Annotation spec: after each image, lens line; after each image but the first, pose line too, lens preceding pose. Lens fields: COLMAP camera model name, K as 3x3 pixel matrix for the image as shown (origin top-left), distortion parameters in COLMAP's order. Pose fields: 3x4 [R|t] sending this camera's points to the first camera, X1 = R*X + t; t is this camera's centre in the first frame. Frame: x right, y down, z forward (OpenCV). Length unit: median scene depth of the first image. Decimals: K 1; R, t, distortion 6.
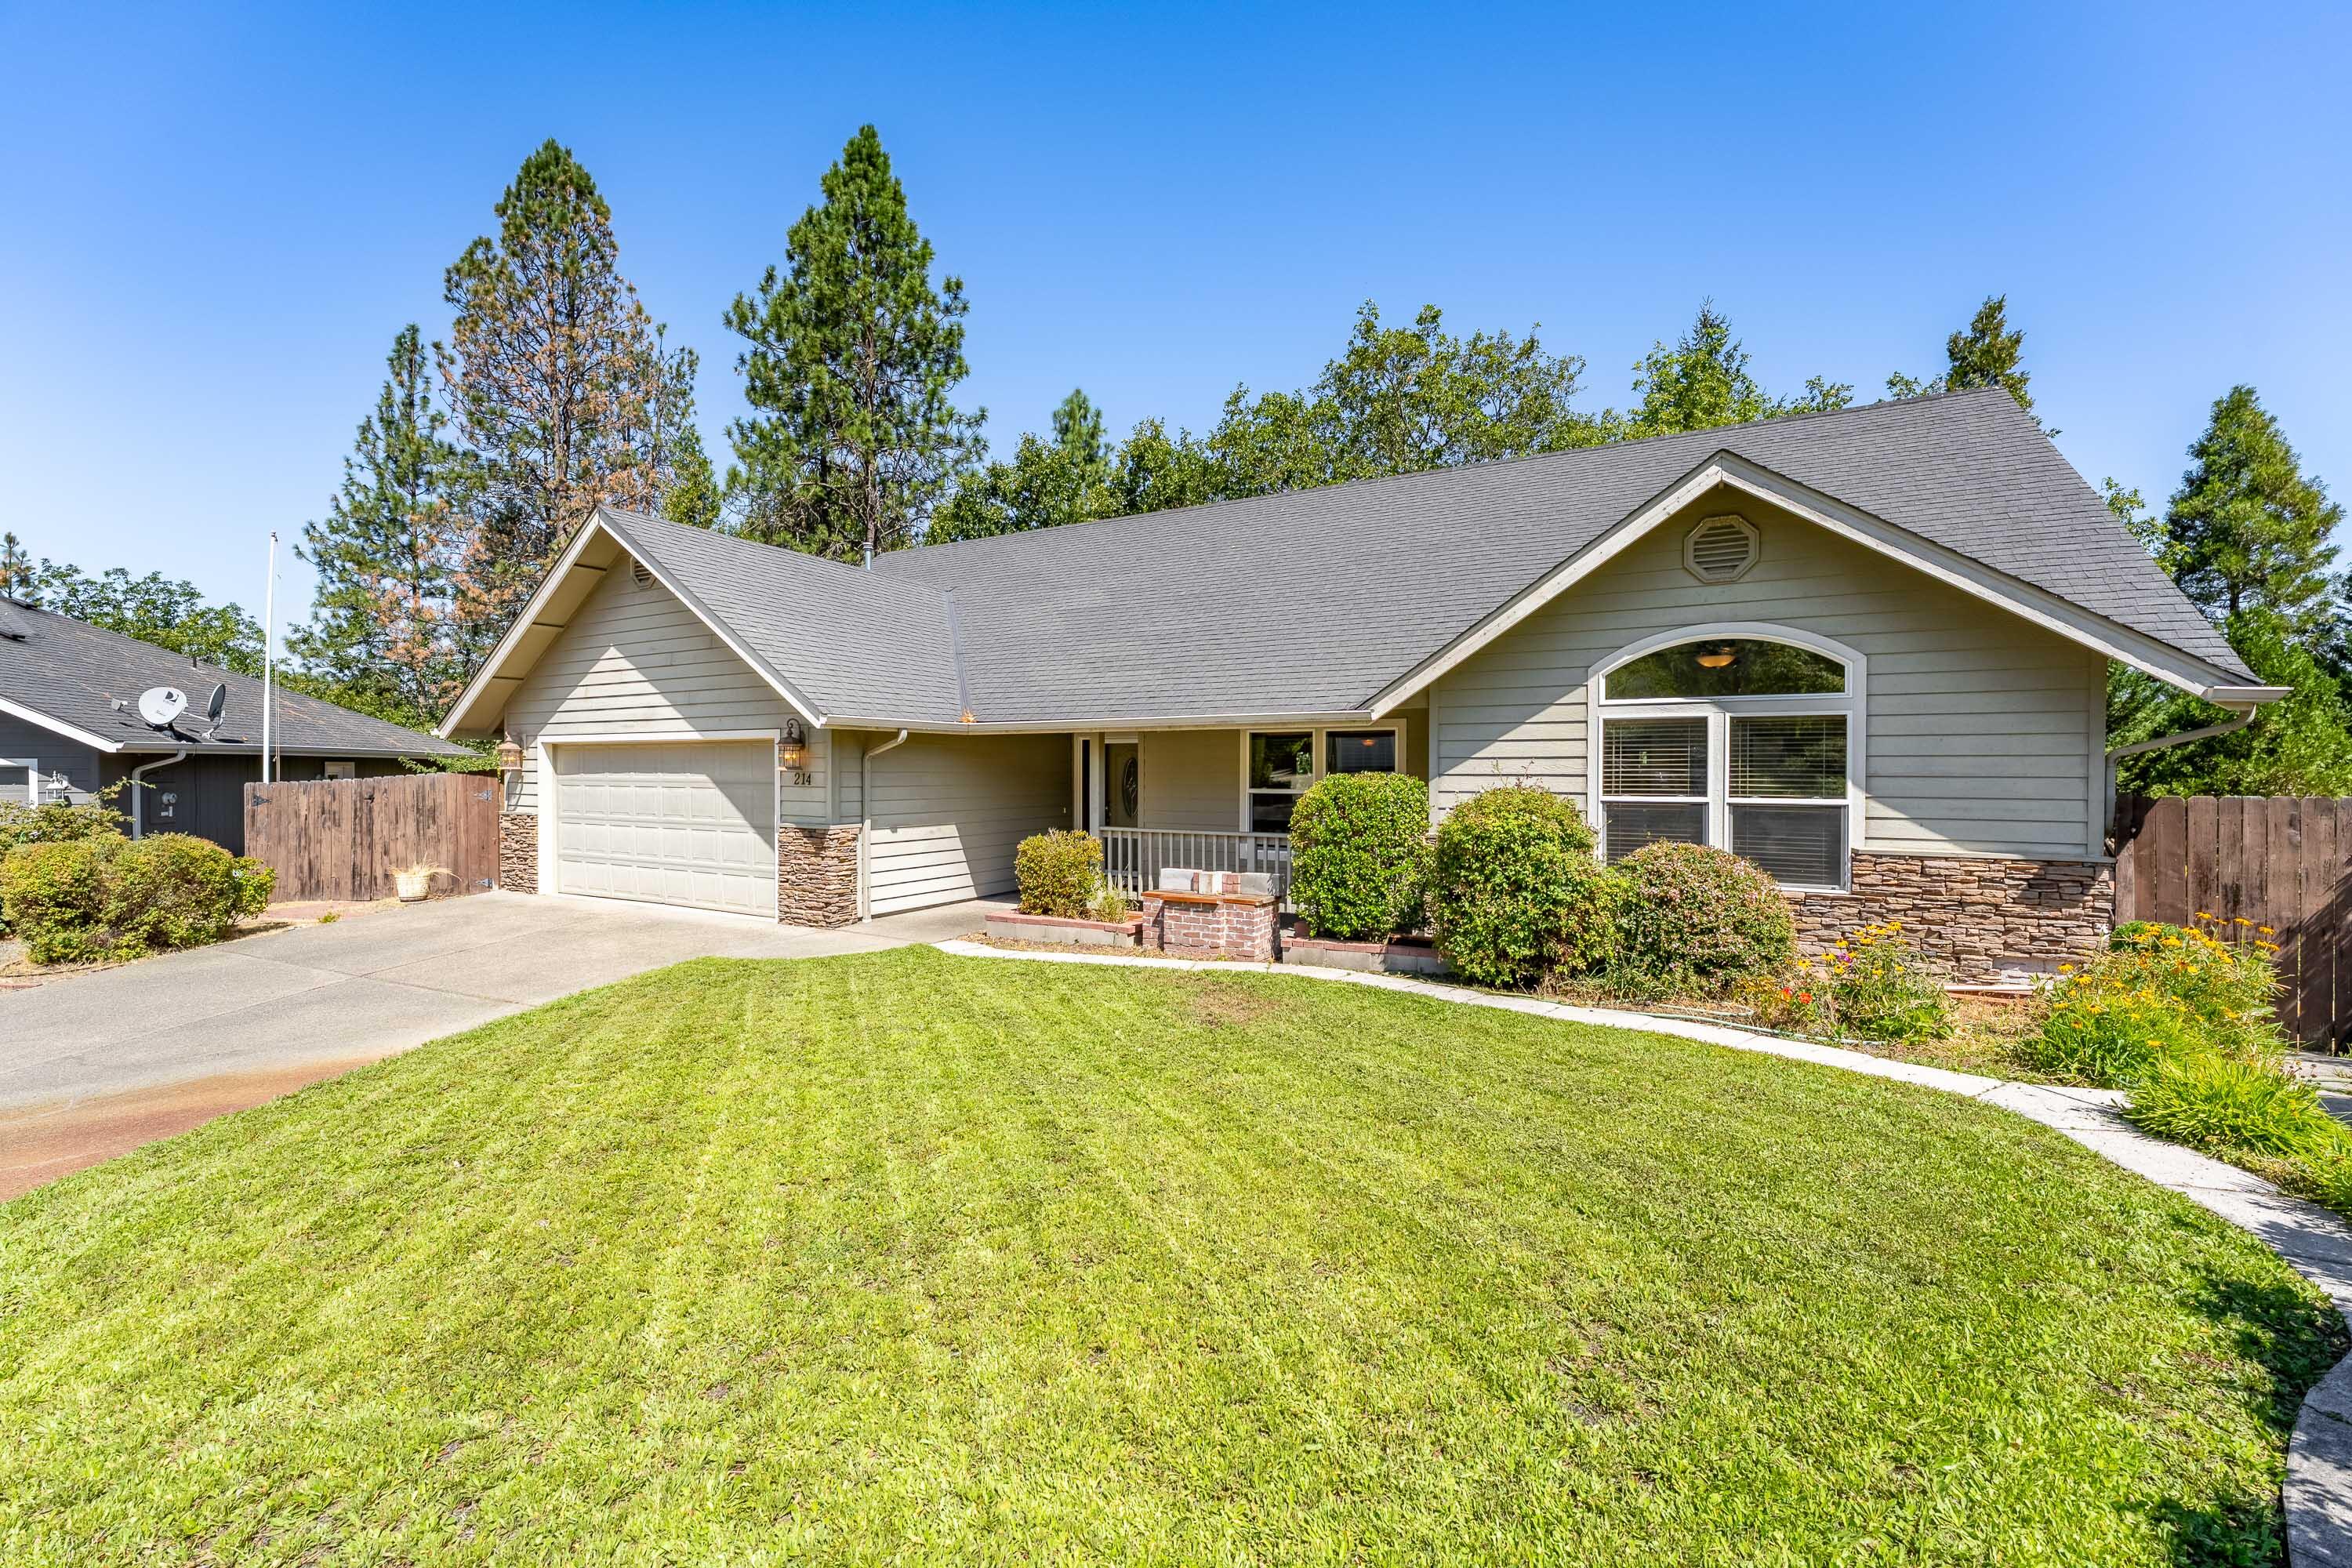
lens RADIAL K [[940.0, 0, 1176.7], [0, 940.0, 781.9], [0, 0, 1]] dist [-0.003353, -0.000153]
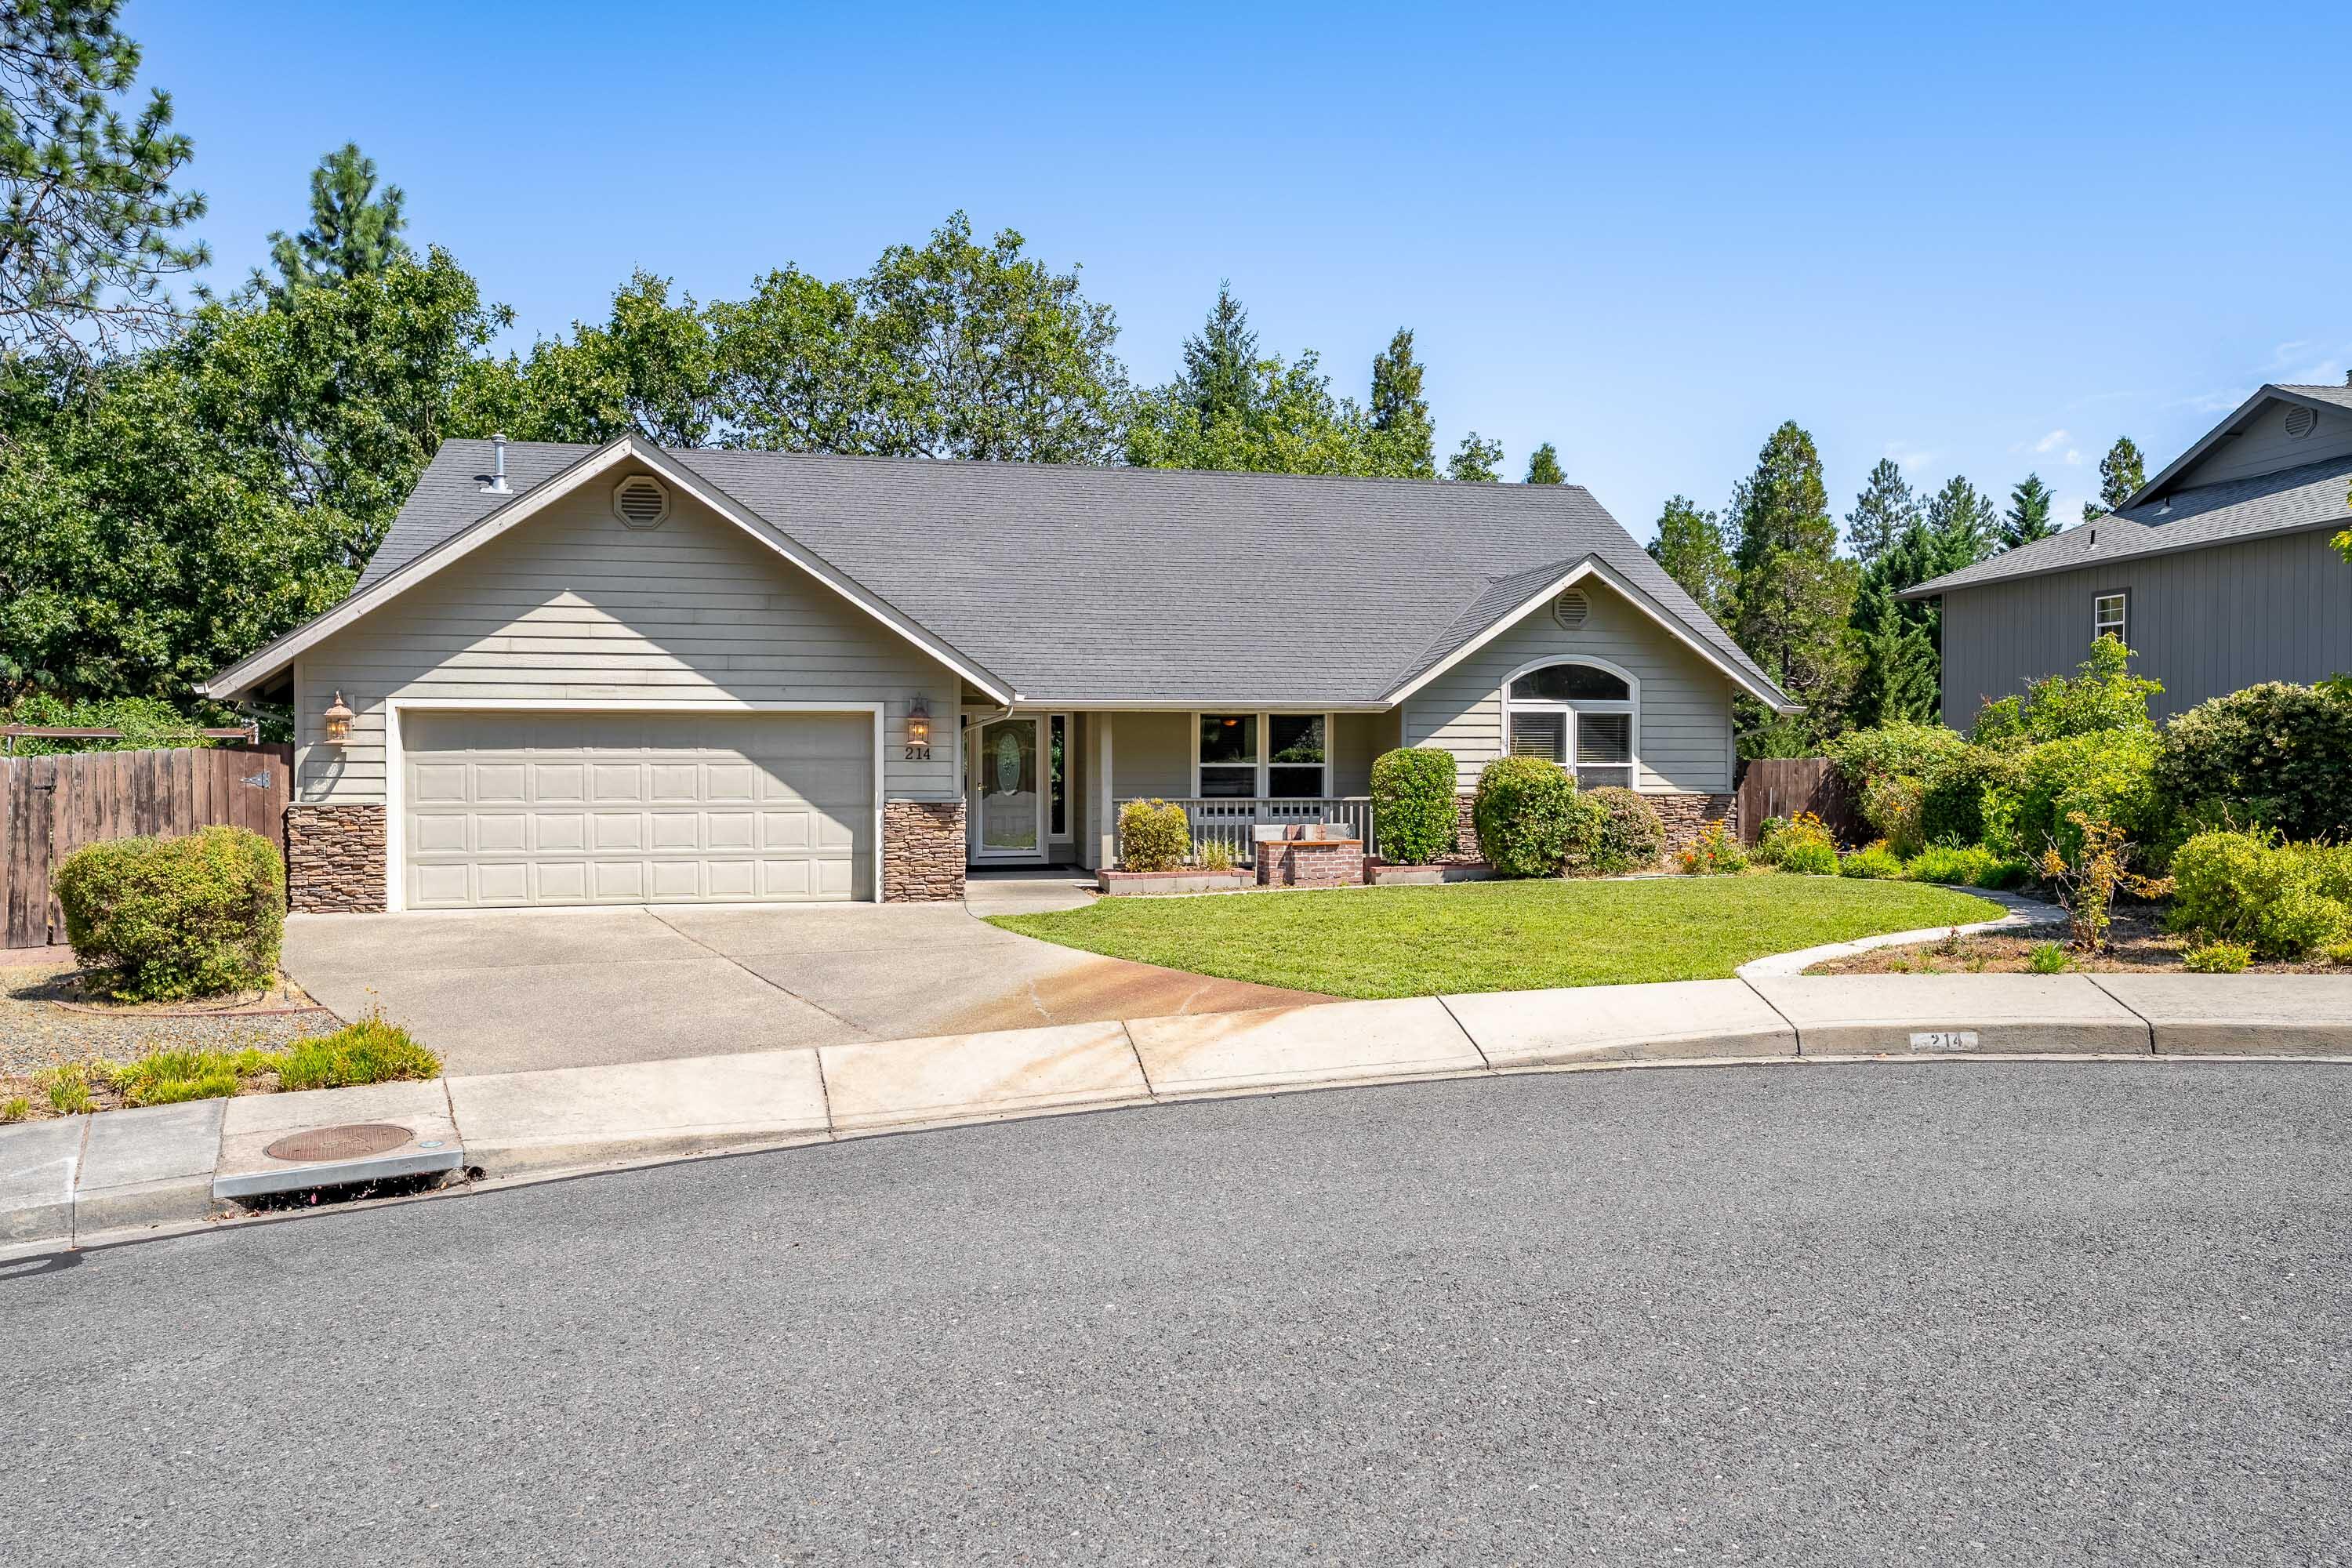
lens RADIAL K [[1436.3, 0, 1175.3], [0, 1436.3, 781.1], [0, 0, 1]] dist [0.006367, -0.004050]
pose [[0.761597, -0.012132, 0.647938, -1.413646], [0.009537, 0.999926, 0.007512, 0.020644], [-0.647981, 0.000458, 0.761656, -0.397290]]
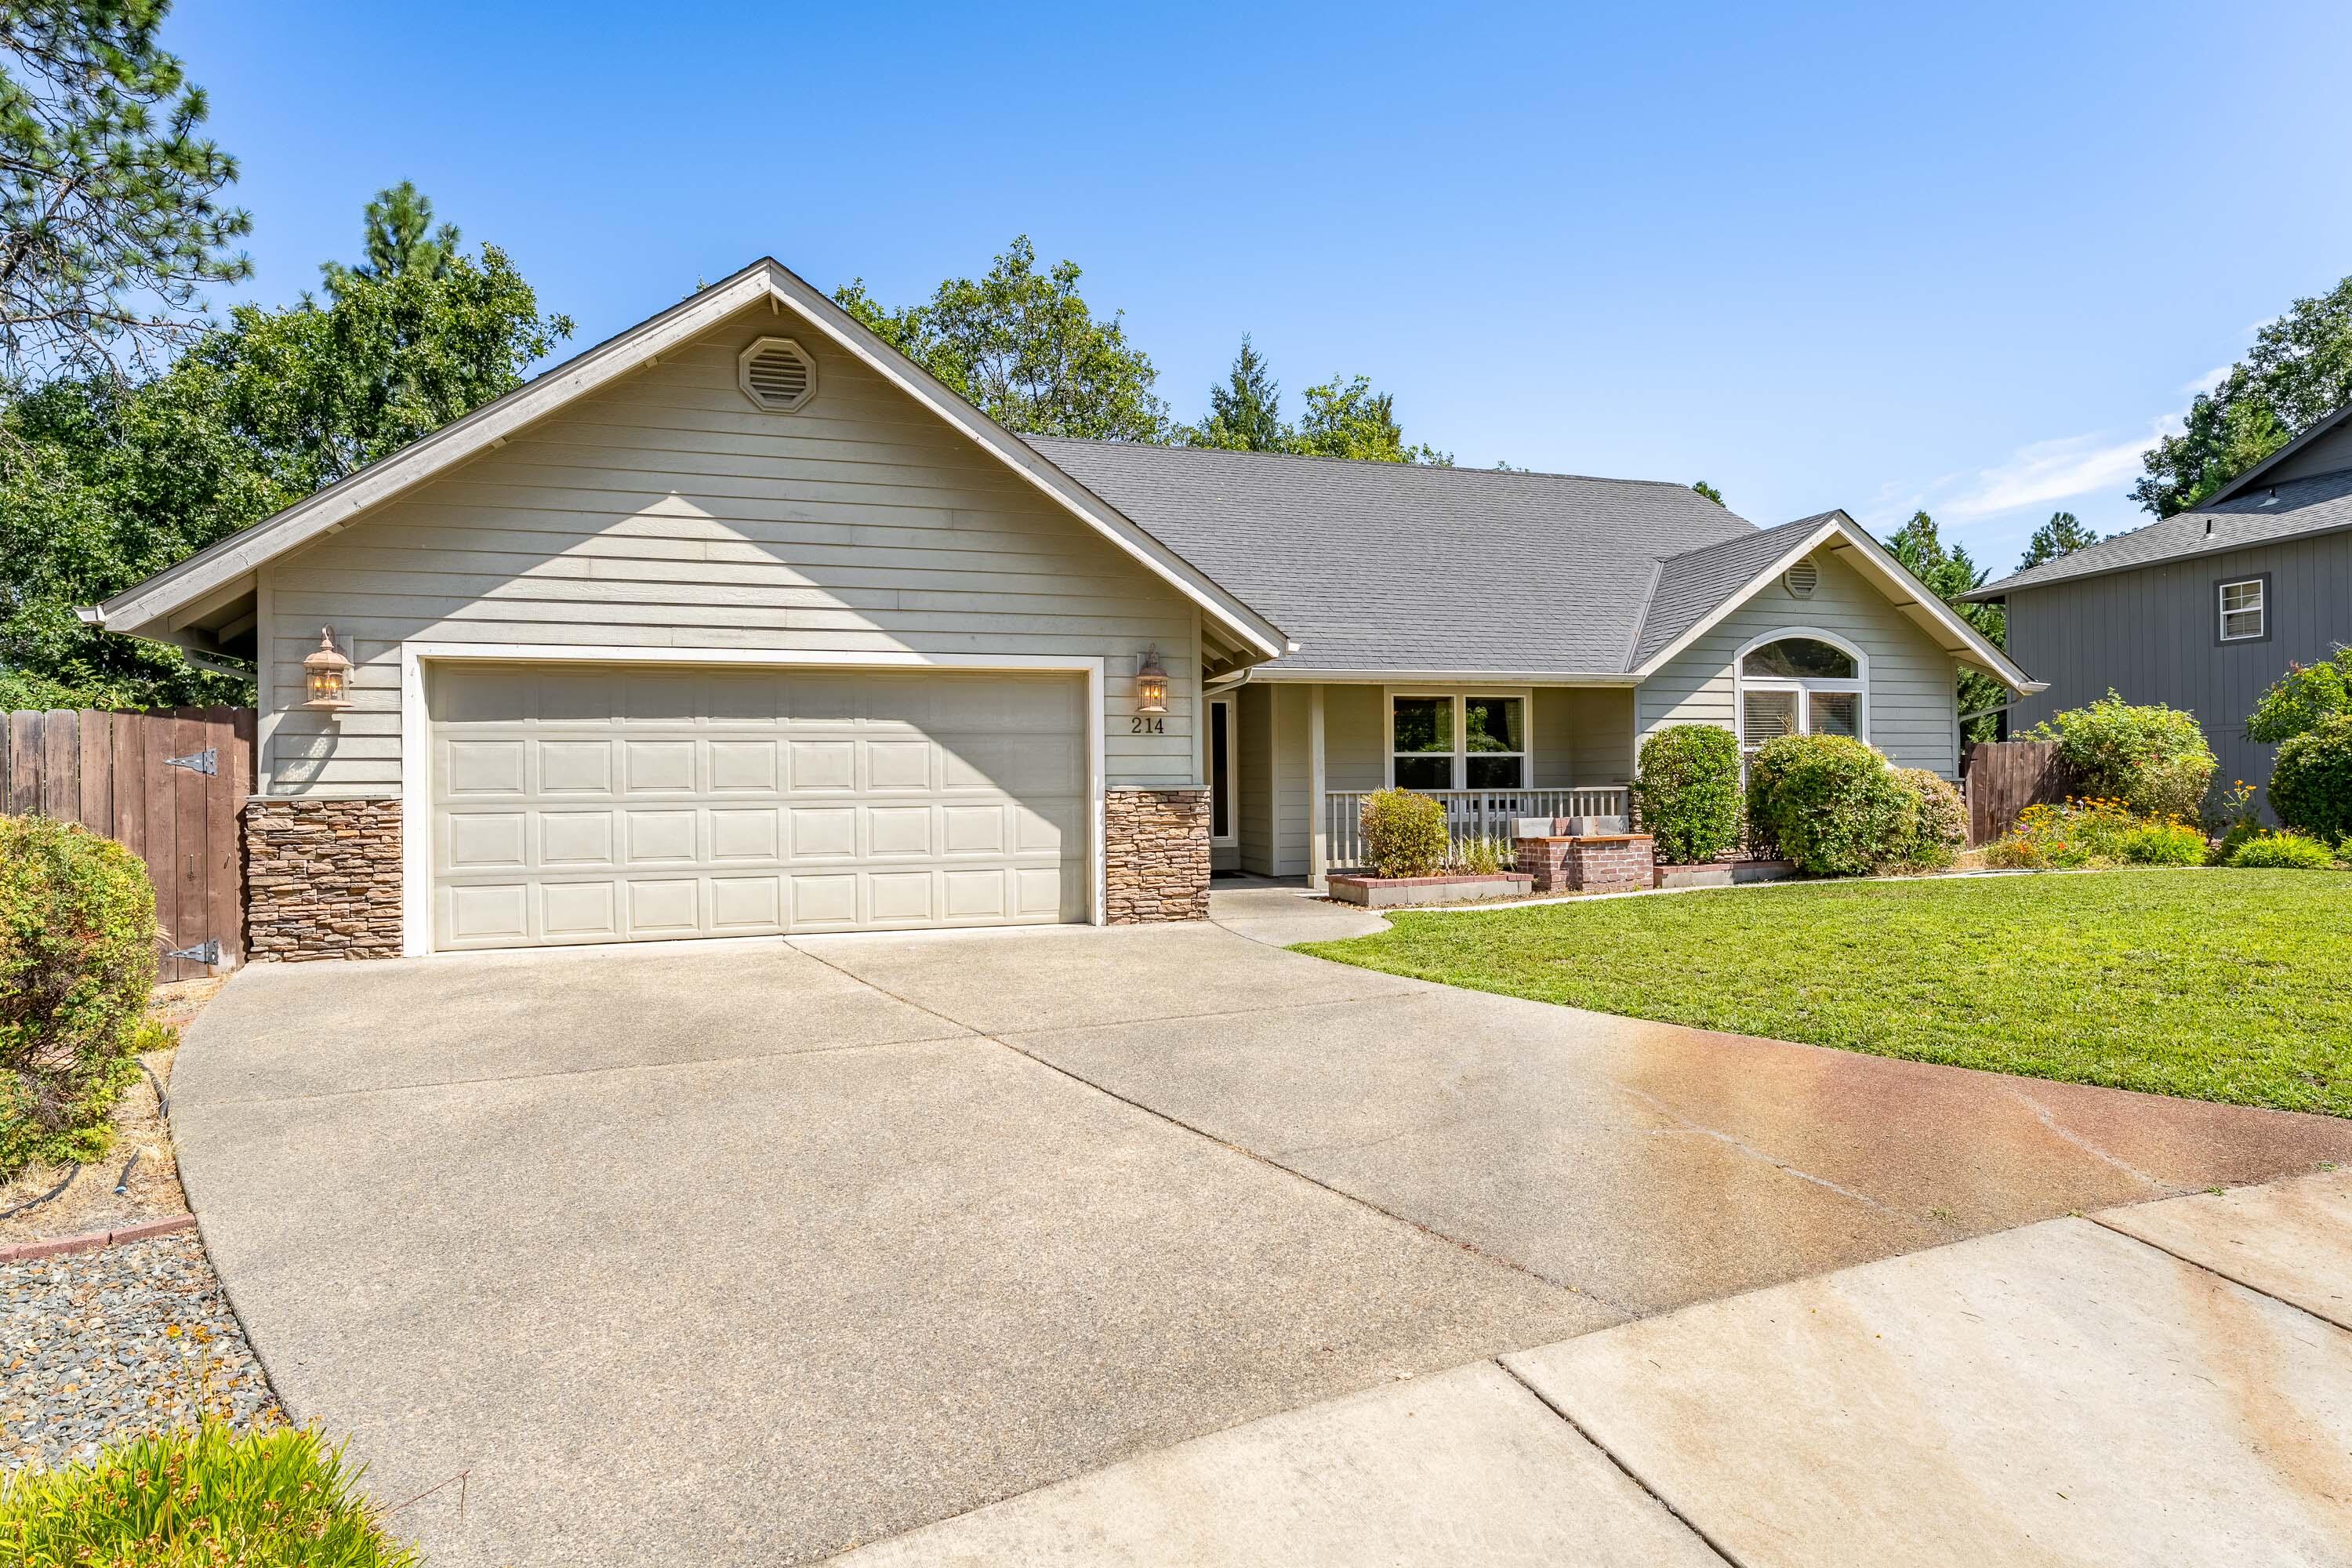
lens RADIAL K [[1114.6, 0, 1182.0], [0, 1114.6, 781.6], [0, 0, 1]] dist [0.000367, -0.001377]
pose [[0.709951, -0.006532, 0.704221, -1.208255], [0.022568, 0.999654, -0.013480, 0.064911], [-0.703889, 0.025462, 0.709853, 0.425679]]
